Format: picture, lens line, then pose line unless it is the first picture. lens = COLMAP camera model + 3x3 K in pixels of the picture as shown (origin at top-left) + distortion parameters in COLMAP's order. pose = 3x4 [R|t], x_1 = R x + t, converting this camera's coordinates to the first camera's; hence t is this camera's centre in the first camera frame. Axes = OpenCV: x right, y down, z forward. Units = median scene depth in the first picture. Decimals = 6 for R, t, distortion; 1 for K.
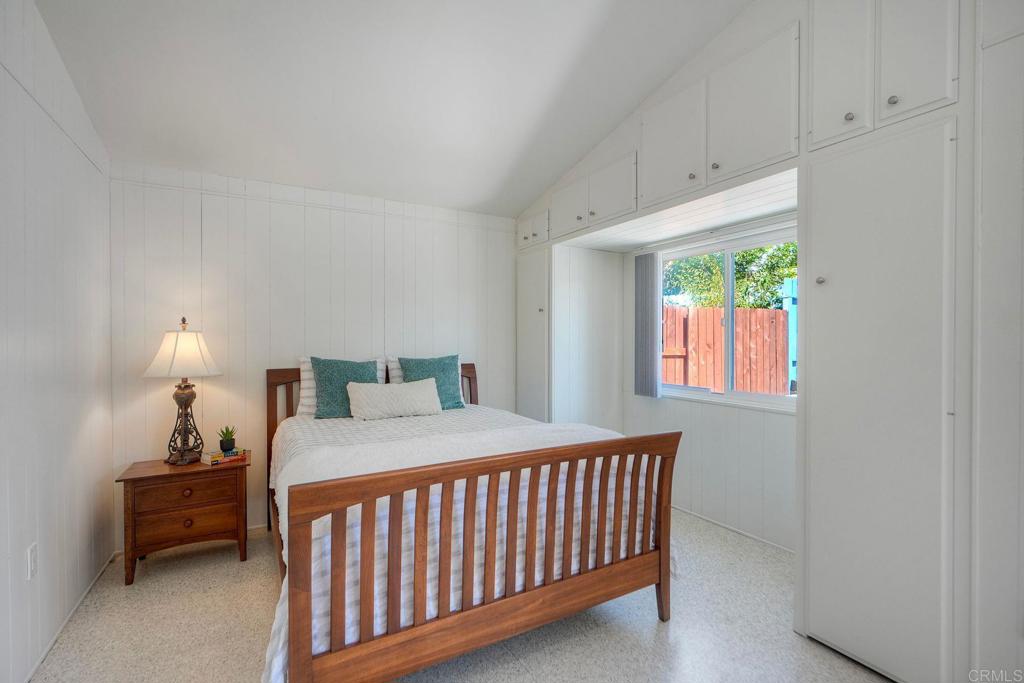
lens RADIAL K [[463.7, 0, 518.8], [0, 463.7, 341.9], [0, 0, 1]] dist [-0.002305, 0.000574]
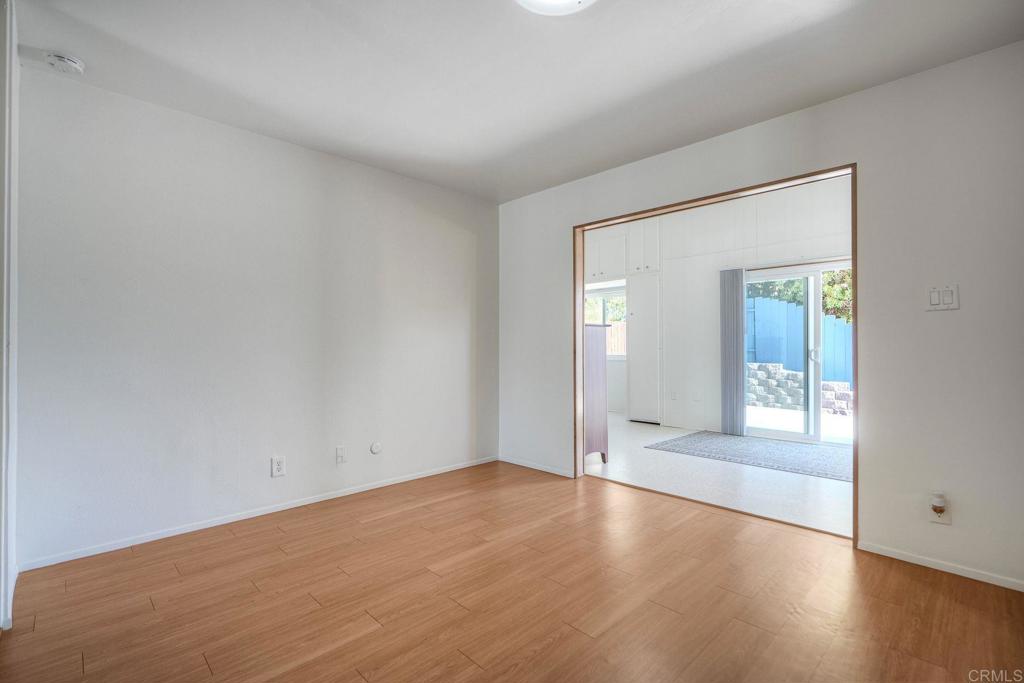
lens RADIAL K [[467.5, 0, 518.2], [0, 467.5, 341.6], [0, 0, 1]] dist [-0.002840, 0.000303]
pose [[0.963371, 0.002076, 0.268163, -0.823213], [0.003230, 0.999808, -0.019342, 0.105763], [-0.268152, 0.019500, 0.963179, -1.594747]]
